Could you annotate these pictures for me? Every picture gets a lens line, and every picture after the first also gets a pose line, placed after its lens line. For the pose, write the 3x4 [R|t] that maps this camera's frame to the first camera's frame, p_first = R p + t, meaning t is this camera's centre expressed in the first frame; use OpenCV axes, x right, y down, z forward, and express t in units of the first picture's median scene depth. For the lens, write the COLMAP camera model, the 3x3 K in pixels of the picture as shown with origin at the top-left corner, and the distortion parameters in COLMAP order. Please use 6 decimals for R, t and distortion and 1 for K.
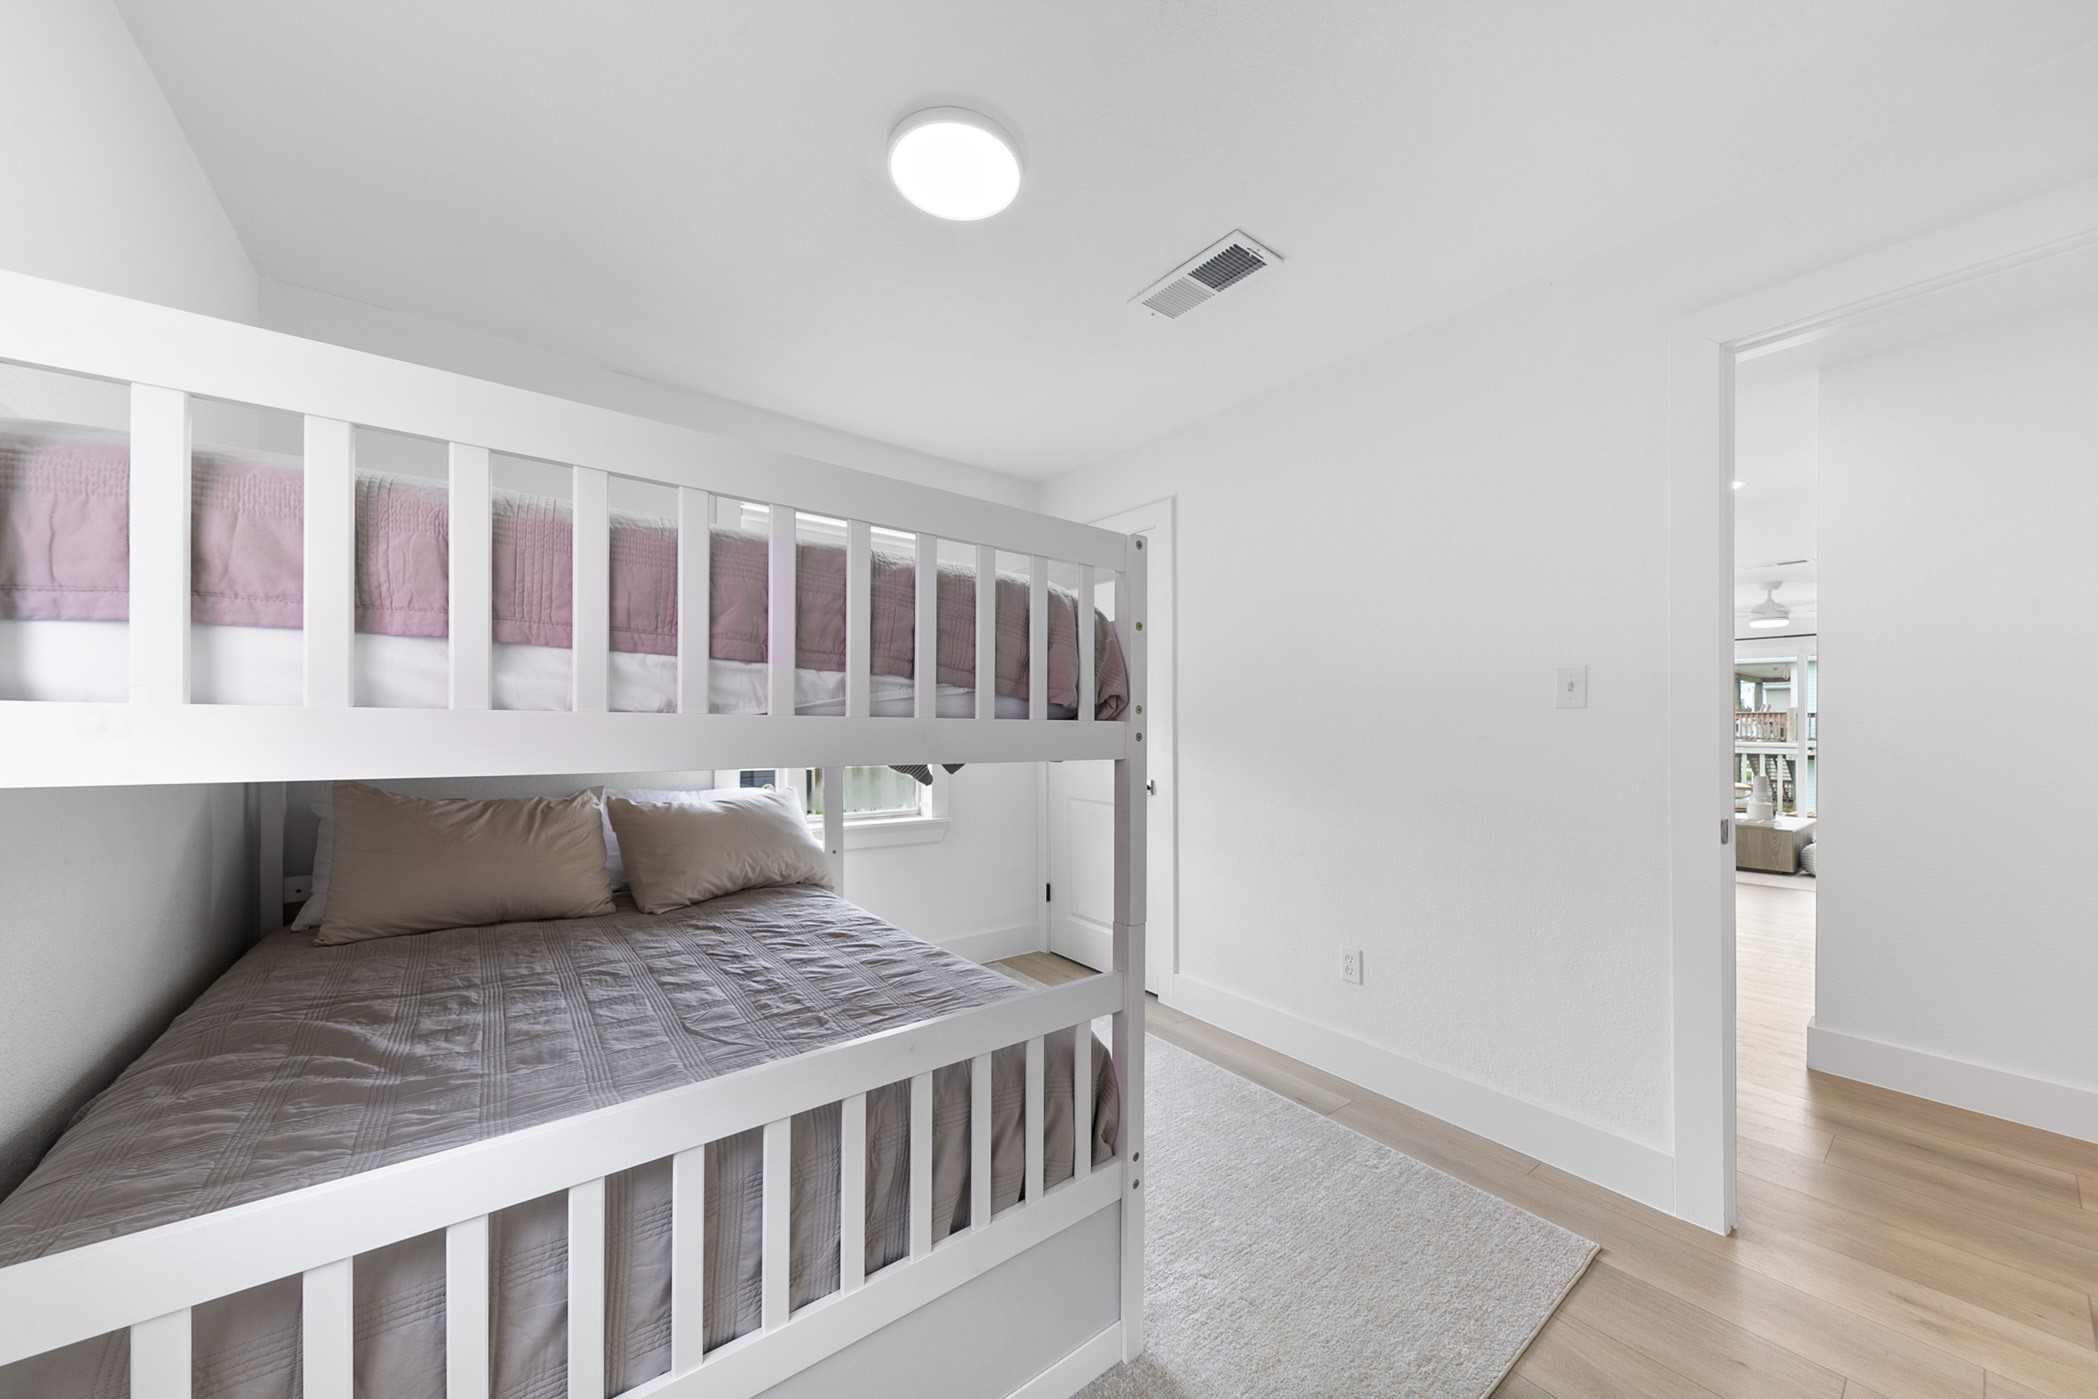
lens RADIAL K [[729.3, 0, 1072.4], [0, 729.3, 726.2], [0, 0, 1]] dist [-0.000500, -0.000057]
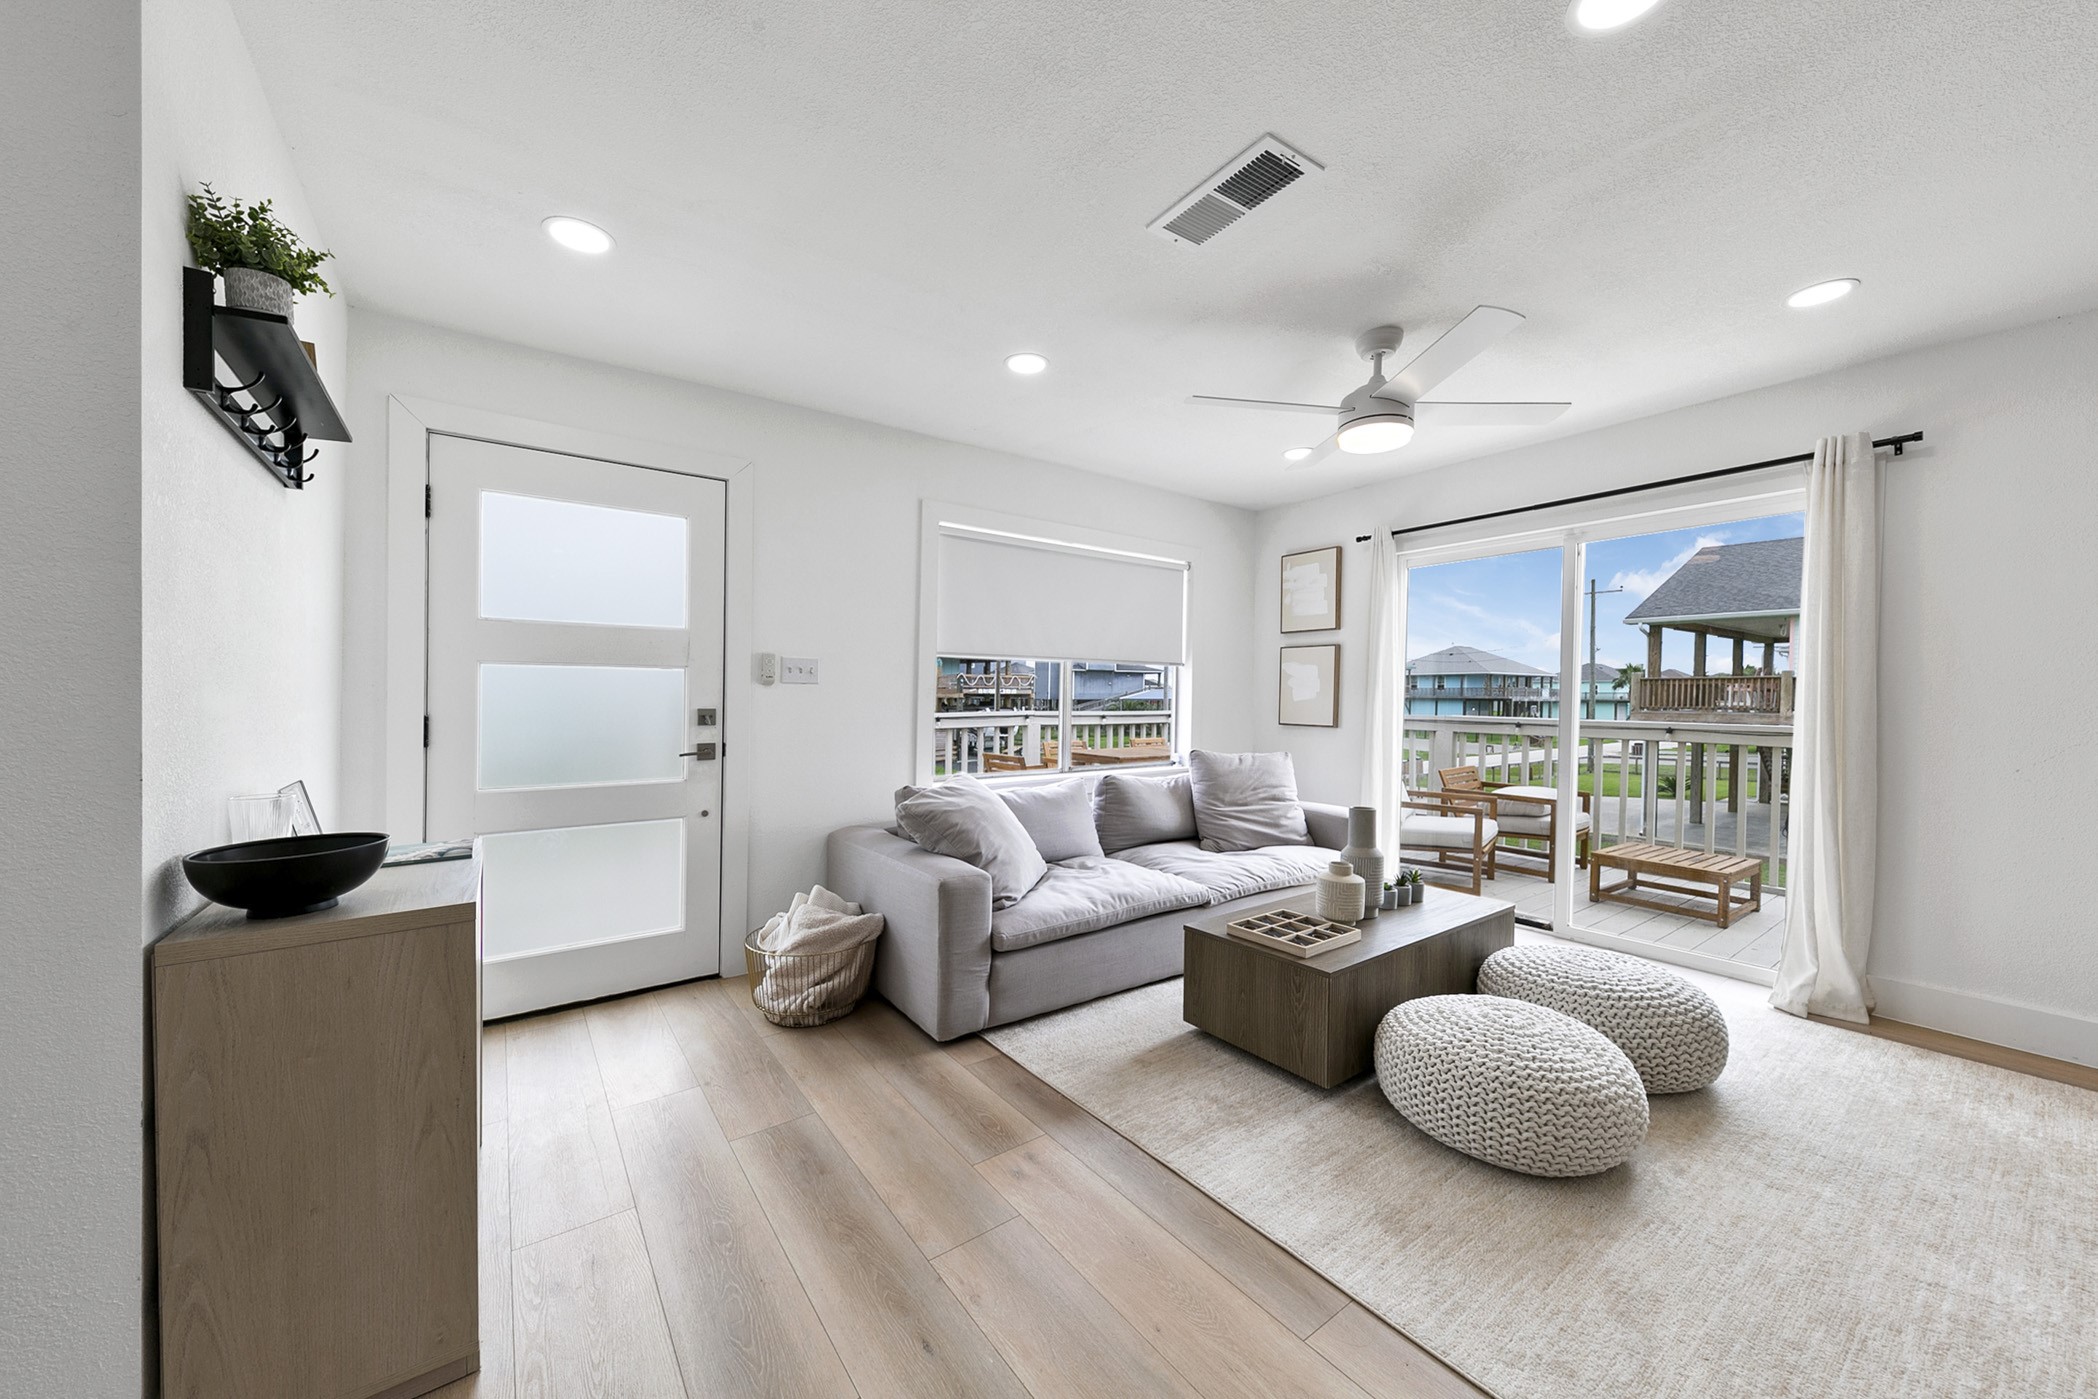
lens RADIAL K [[743.2, 0, 1049.0], [0, 743.2, 699.5], [0, 0, 1]] dist [0.009719, -0.000046]
pose [[0.999354, 0.001010, -0.035917, 0.160449], [-0.000779, 0.999979, 0.006444, 0.000786], [0.035922, -0.006412, 0.999334, 0.116132]]
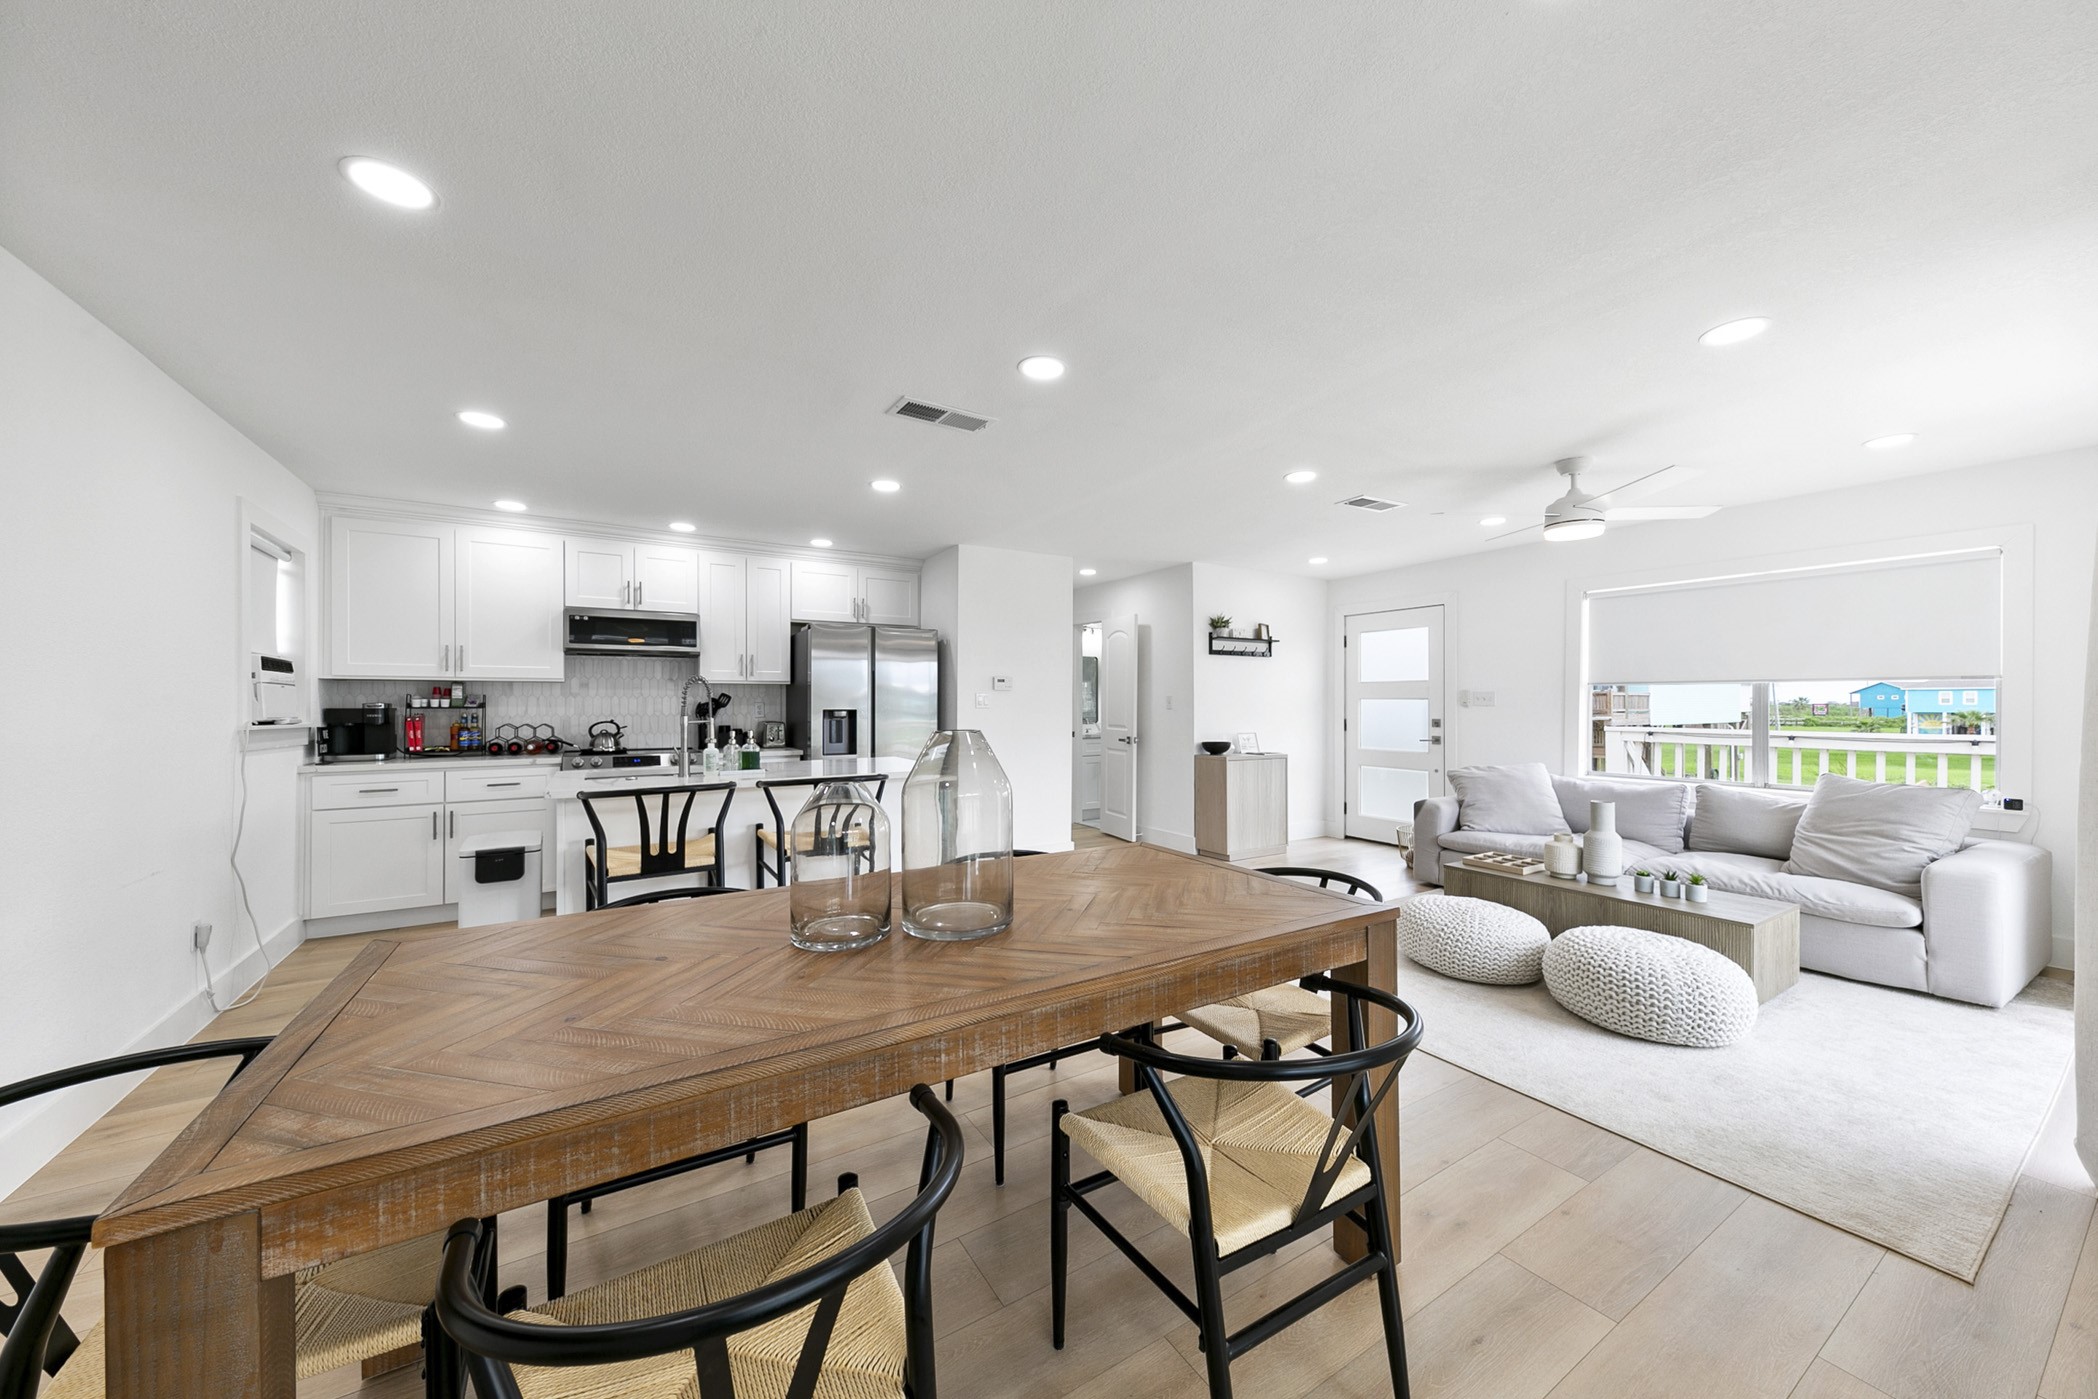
lens RADIAL K [[731.4, 0, 1049.0], [0, 731.4, 699.5], [0, 0, 1]] dist [0.010100, -0.004372]
pose [[-0.113788, -0.008192, -0.993471, 0.319968], [-0.001672, 0.999966, -0.008054, -0.000820], [0.993504, 0.000745, -0.113798, 0.132156]]
